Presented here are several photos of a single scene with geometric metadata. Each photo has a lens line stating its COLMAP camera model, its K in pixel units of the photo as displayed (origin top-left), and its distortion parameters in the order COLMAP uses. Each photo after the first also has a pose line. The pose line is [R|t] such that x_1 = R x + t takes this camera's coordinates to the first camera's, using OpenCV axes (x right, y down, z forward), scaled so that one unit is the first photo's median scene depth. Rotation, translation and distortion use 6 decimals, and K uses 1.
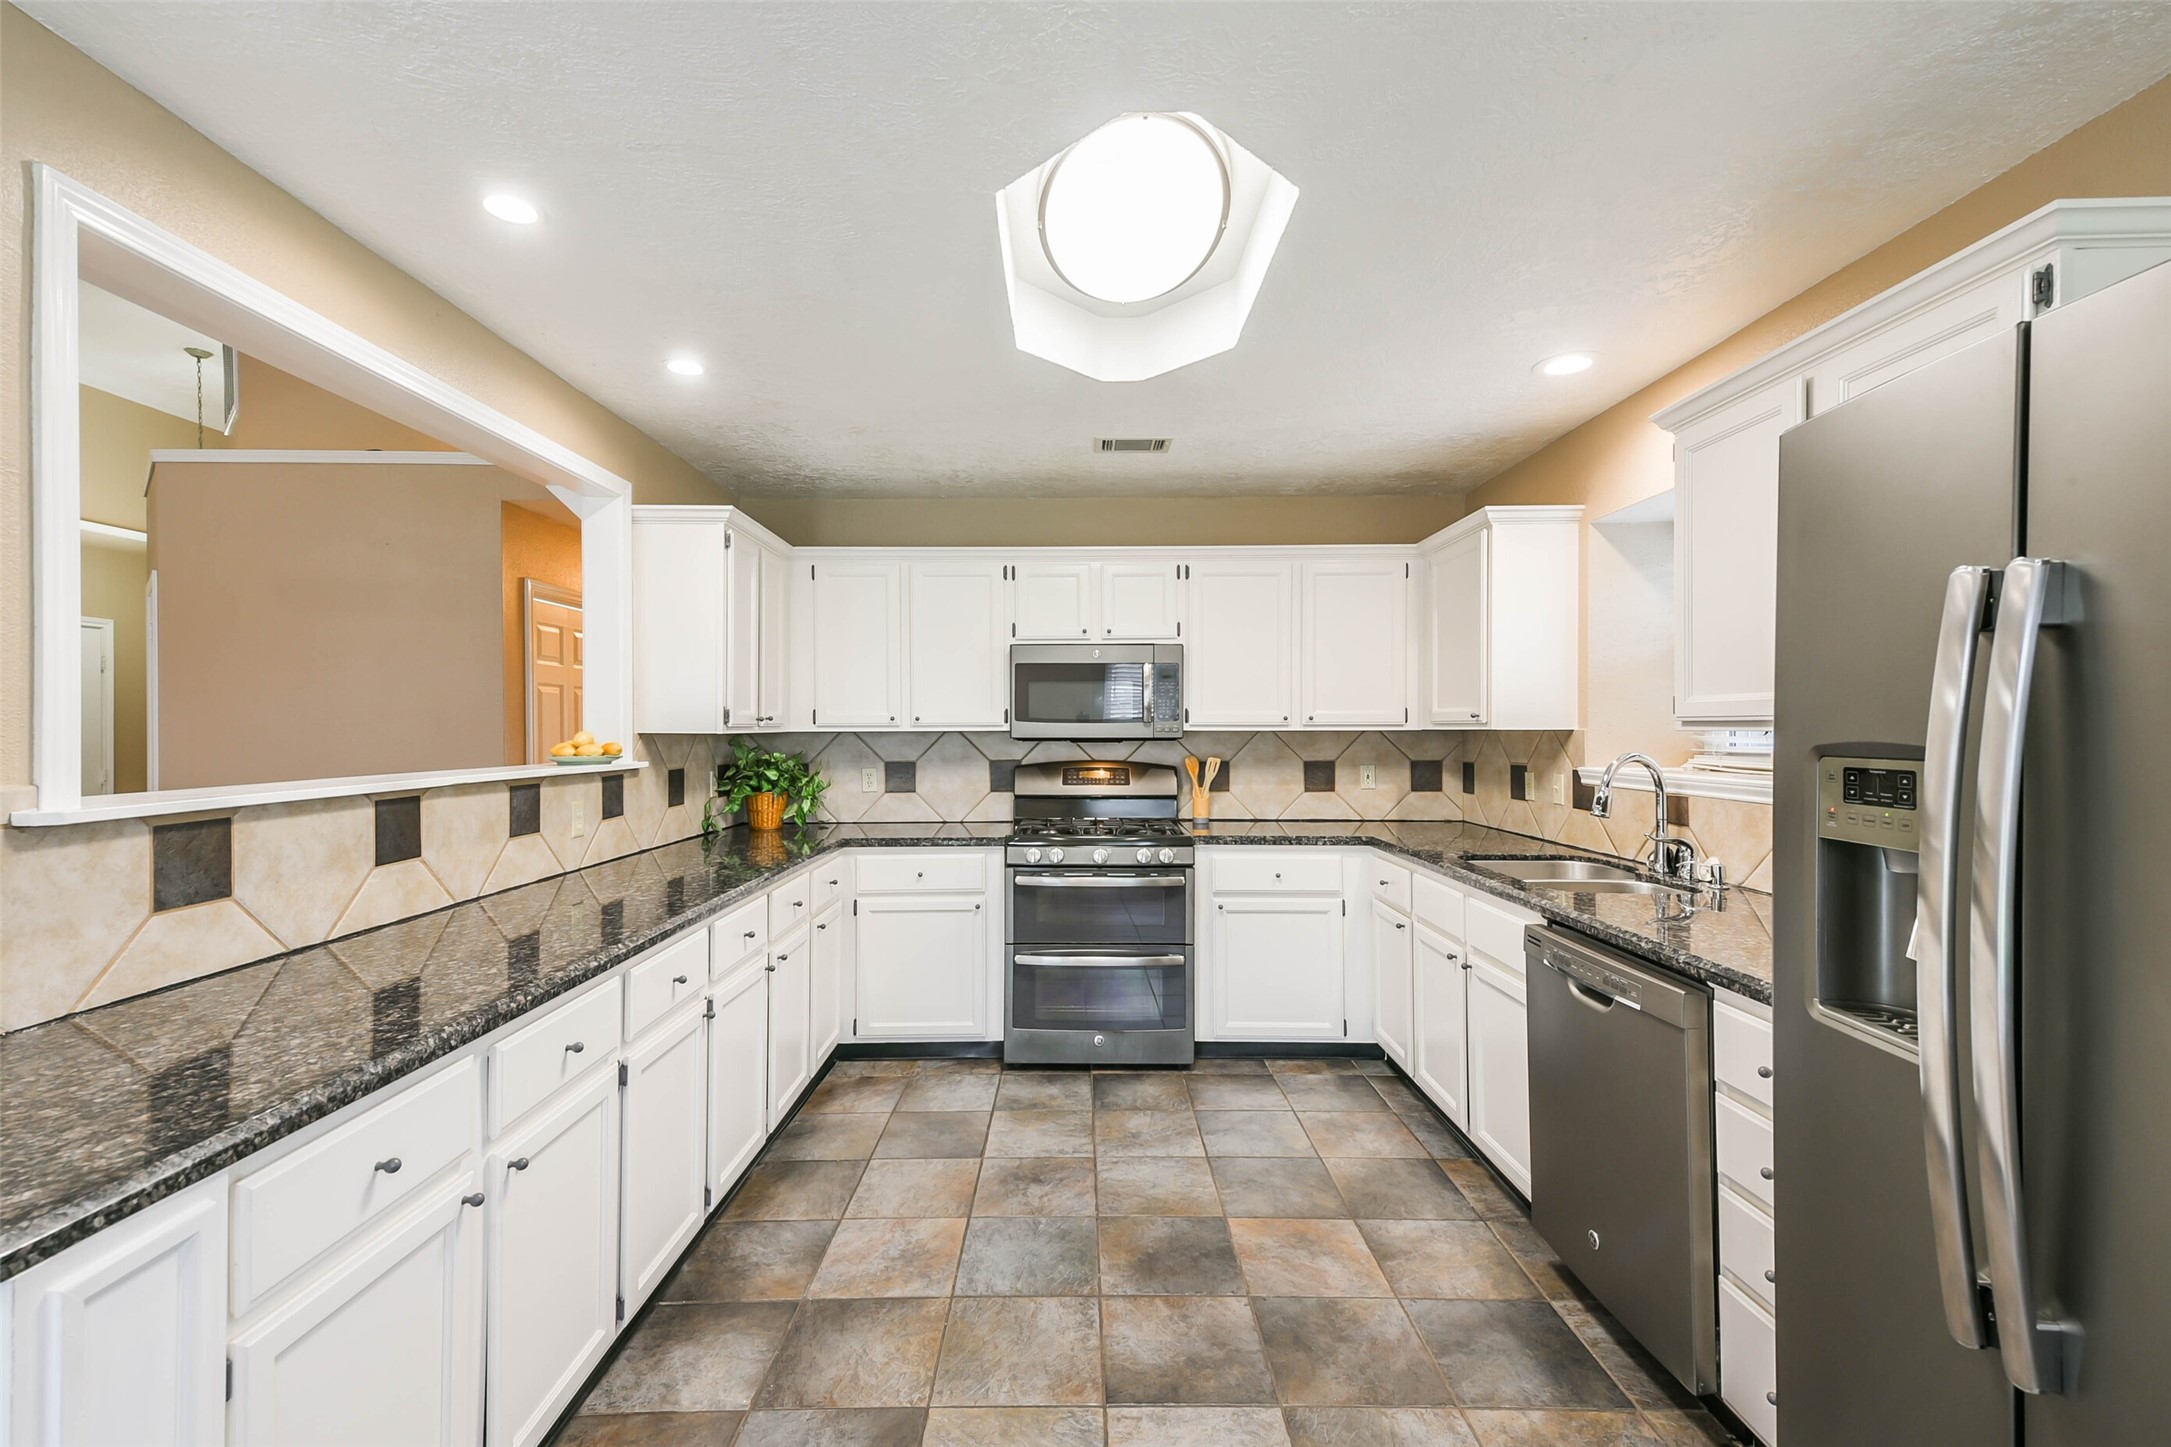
lens RADIAL K [[934.7, 0, 1074.7], [0, 934.7, 725.8], [0, 0, 1]] dist [0.066276, -0.026653]
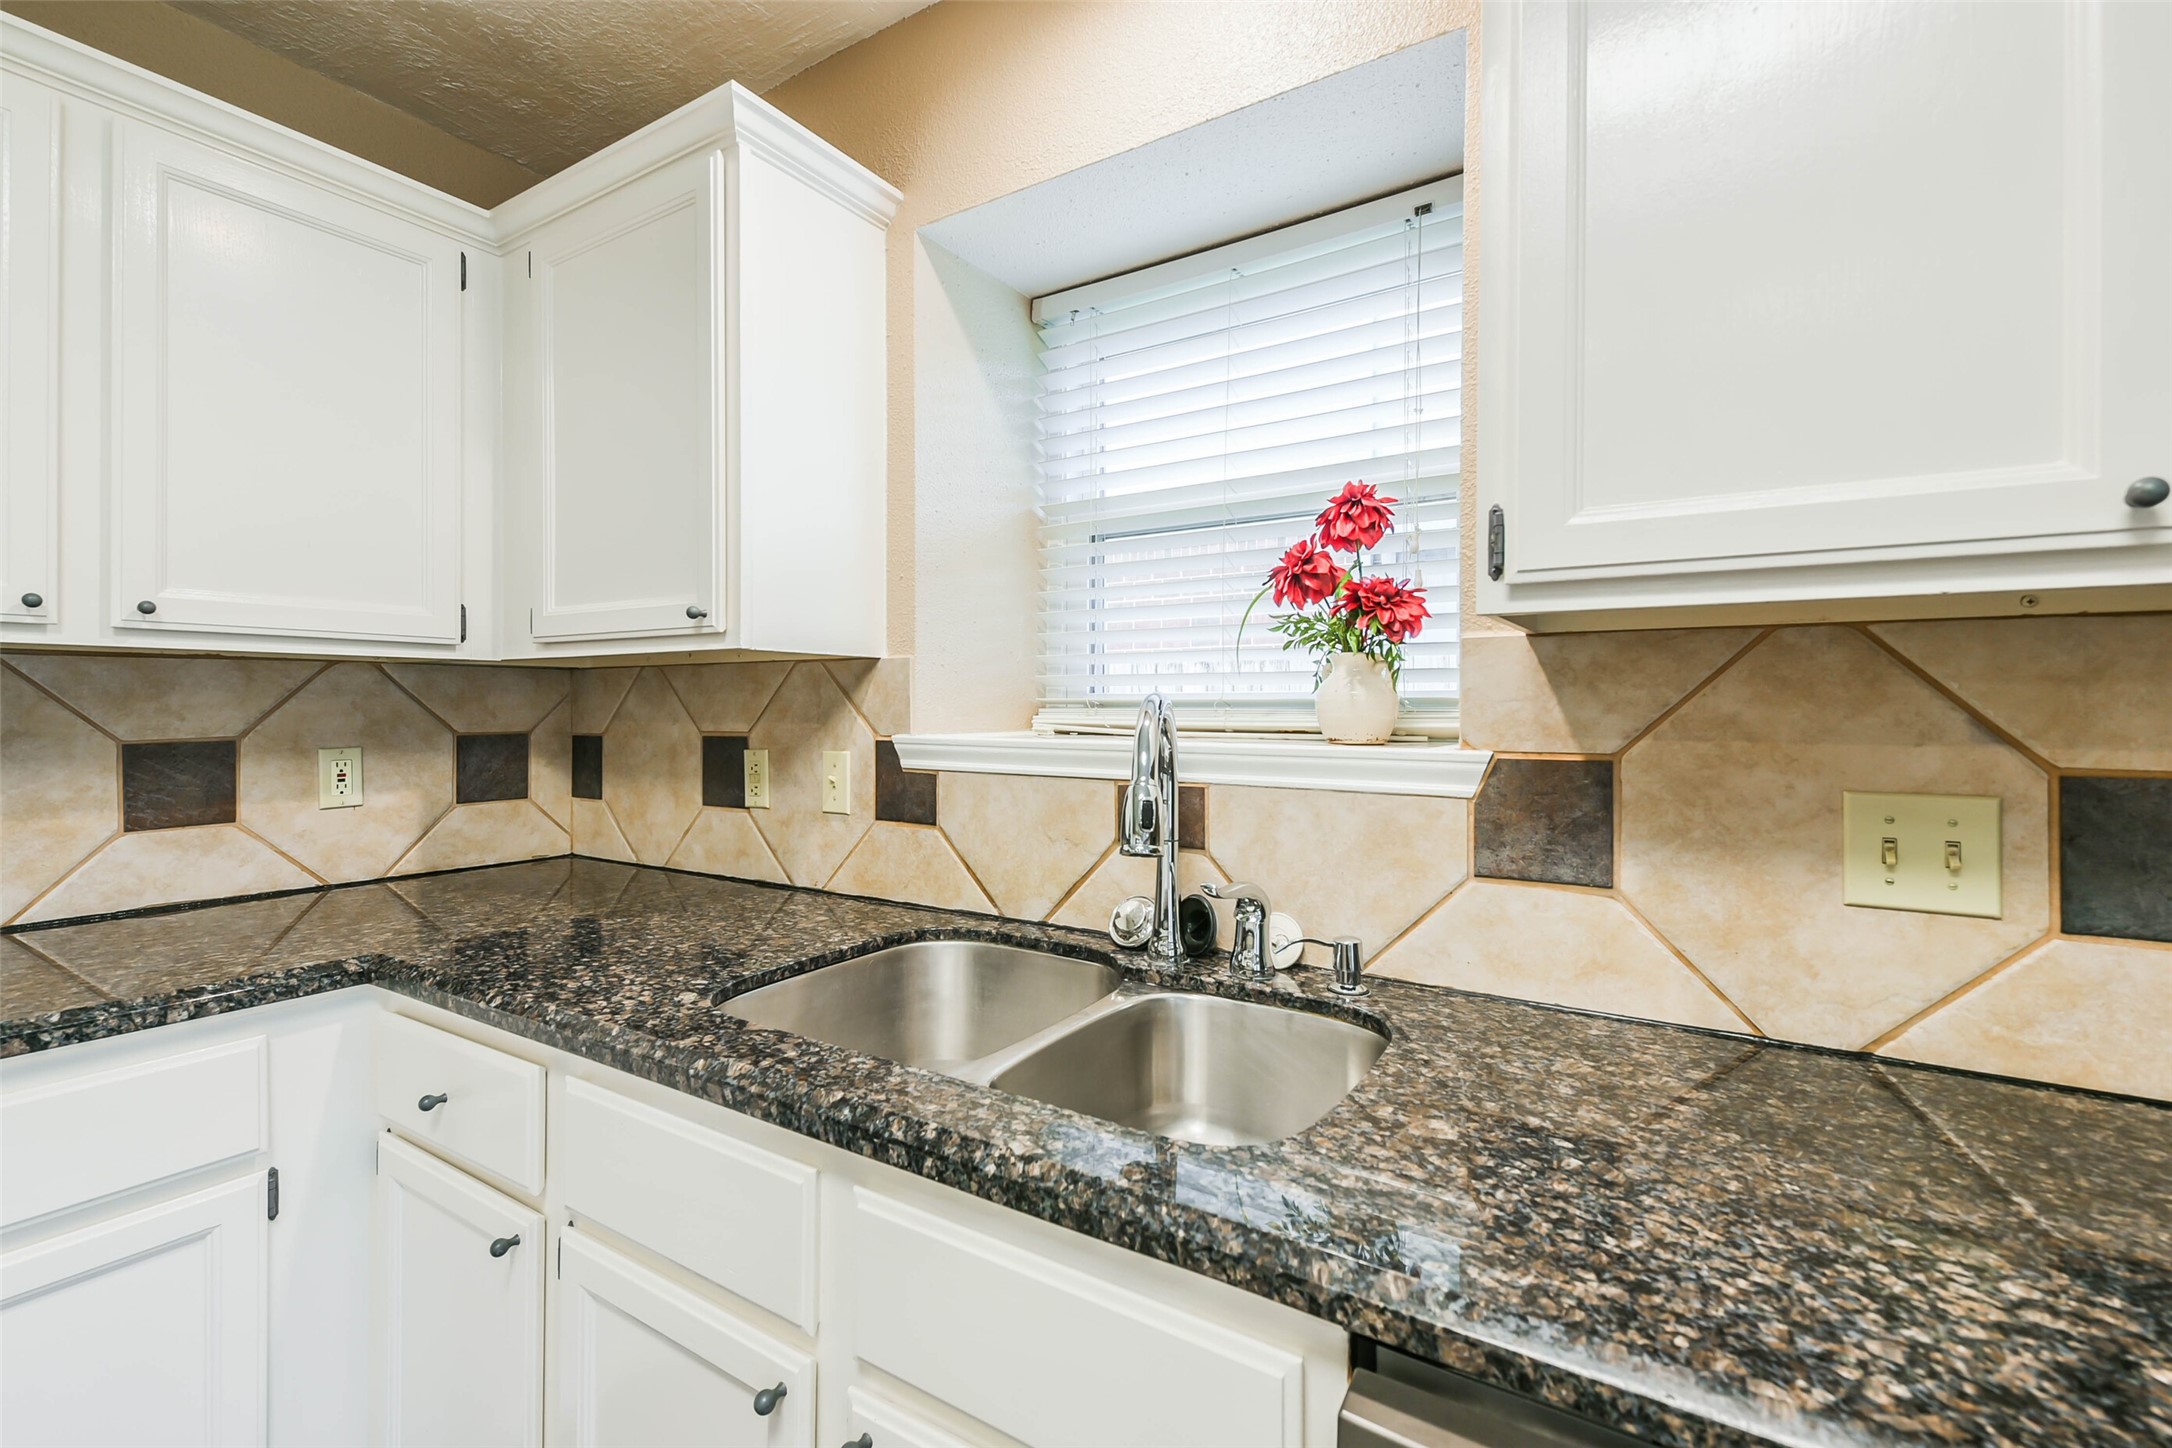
lens RADIAL K [[948.2, 0, 1076.3], [0, 948.2, 707.6], [0, 0, 1]] dist [0.033472, -0.013097]
pose [[0.540413, 0.002285, 0.841397, 0.157569], [-0.005490, 0.999985, 0.000811, 0.026051], [-0.841382, -0.005058, 0.540417, 0.599015]]
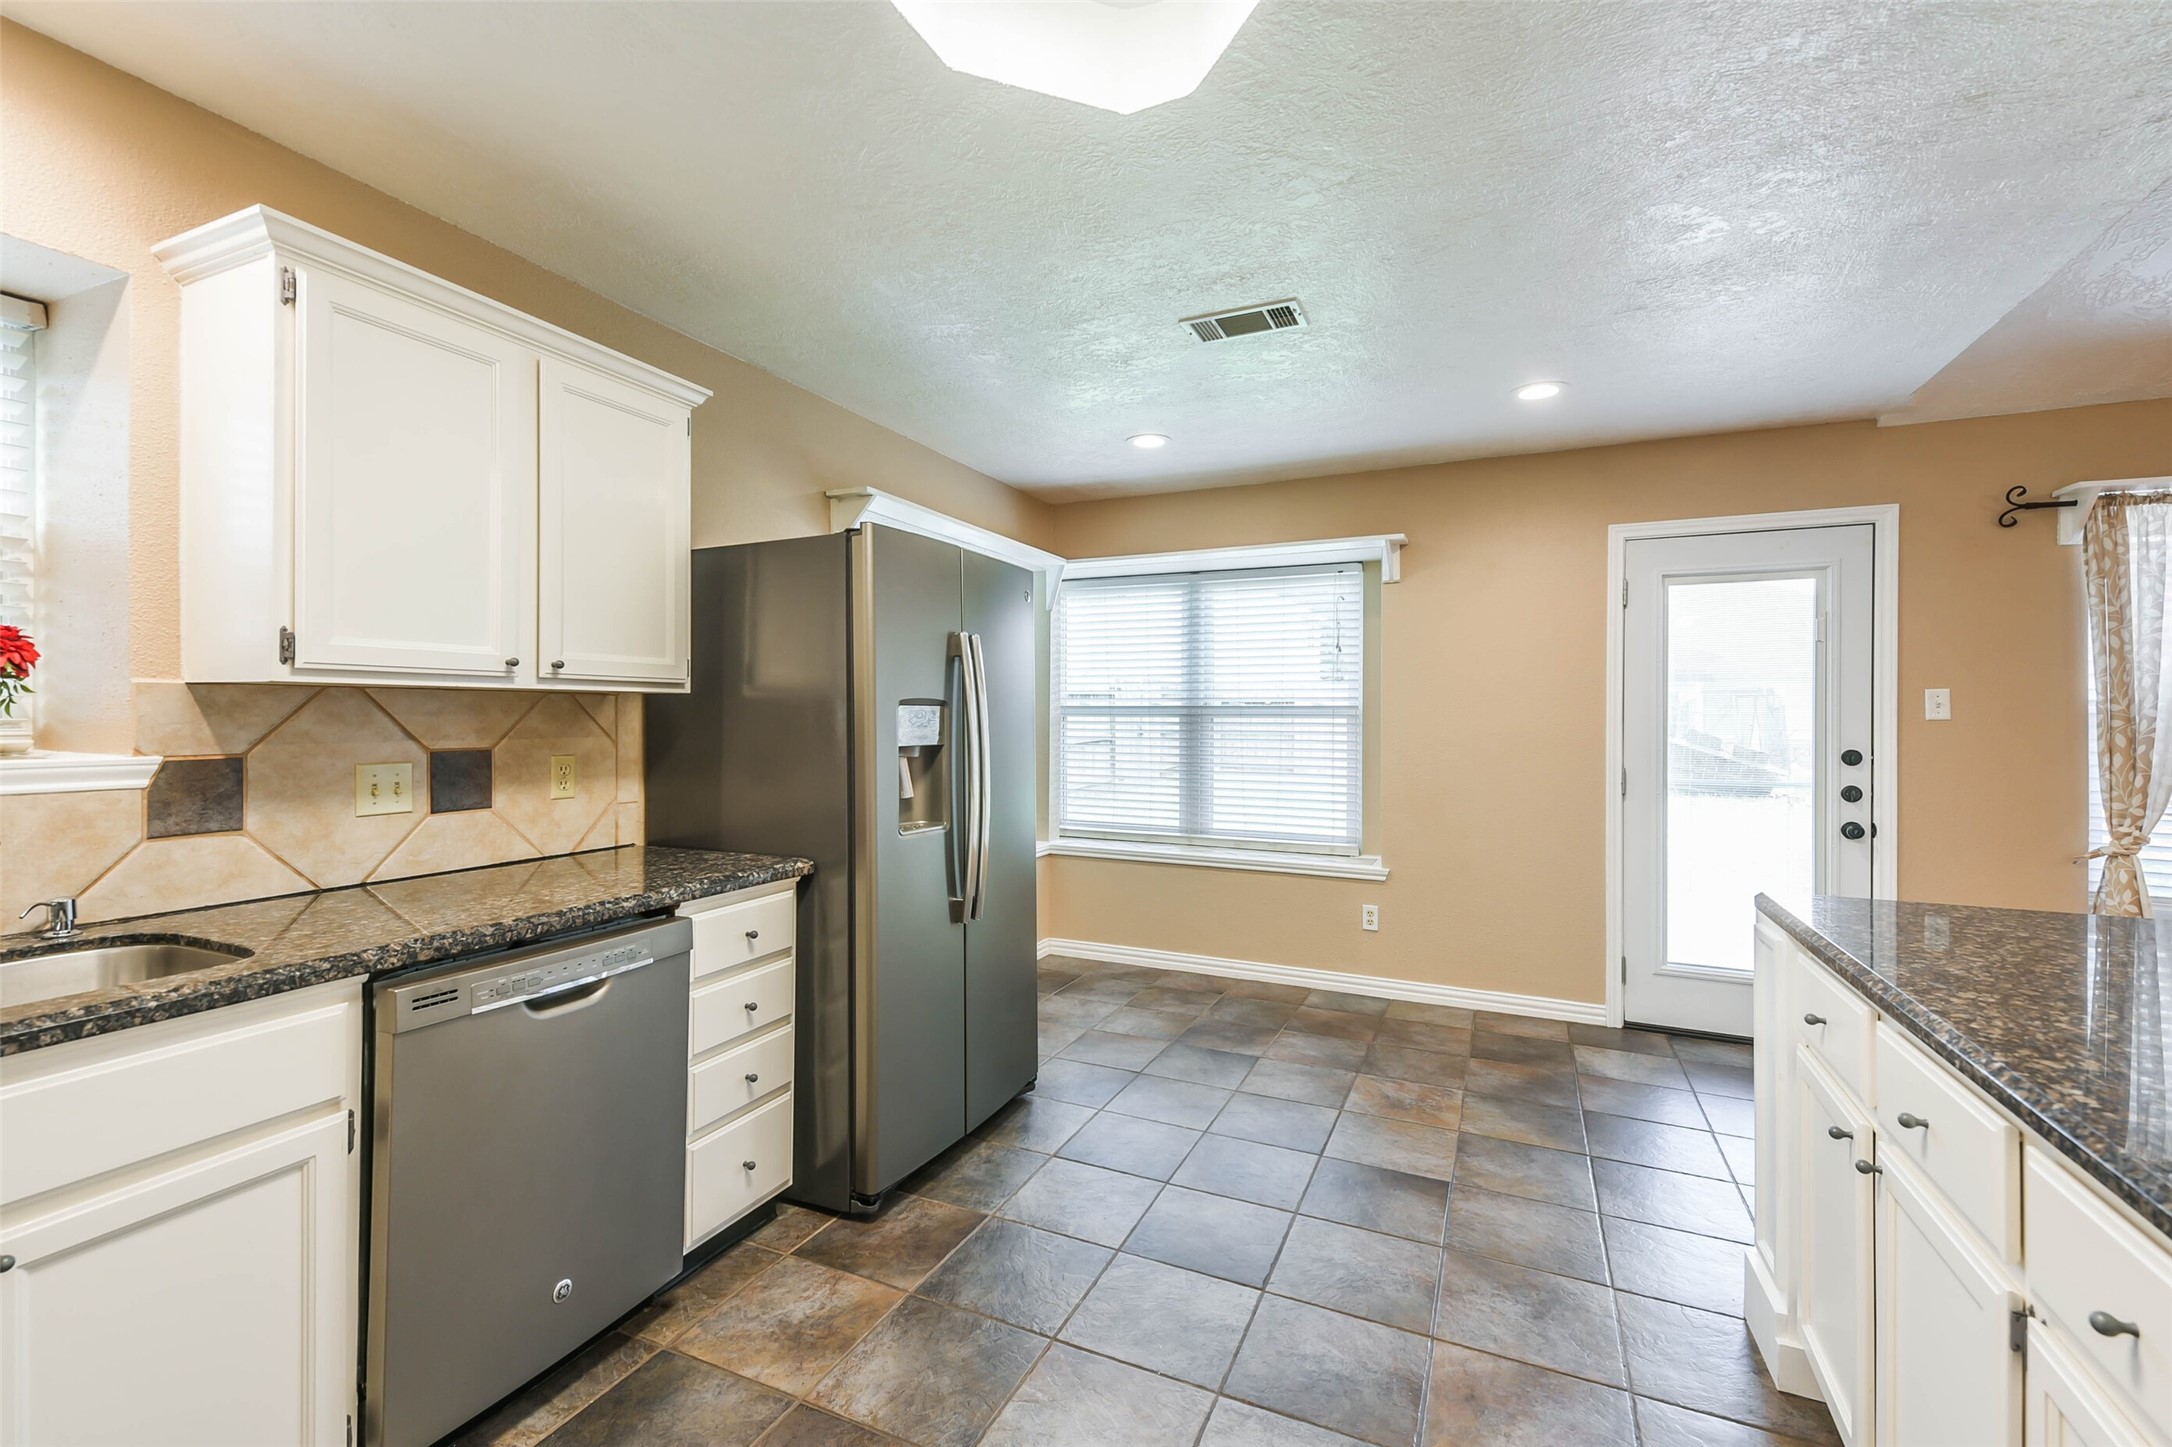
lens RADIAL K [[935.0, 0, 1083.1], [0, 935.0, 713.1], [0, 0, 1]] dist [0.034537, -0.012233]
pose [[-0.909513, -0.000289, 0.415675, -0.122781], [-0.002192, 0.999989, -0.004102, 0.019157], [-0.415669, -0.004642, -0.909504, 0.888140]]
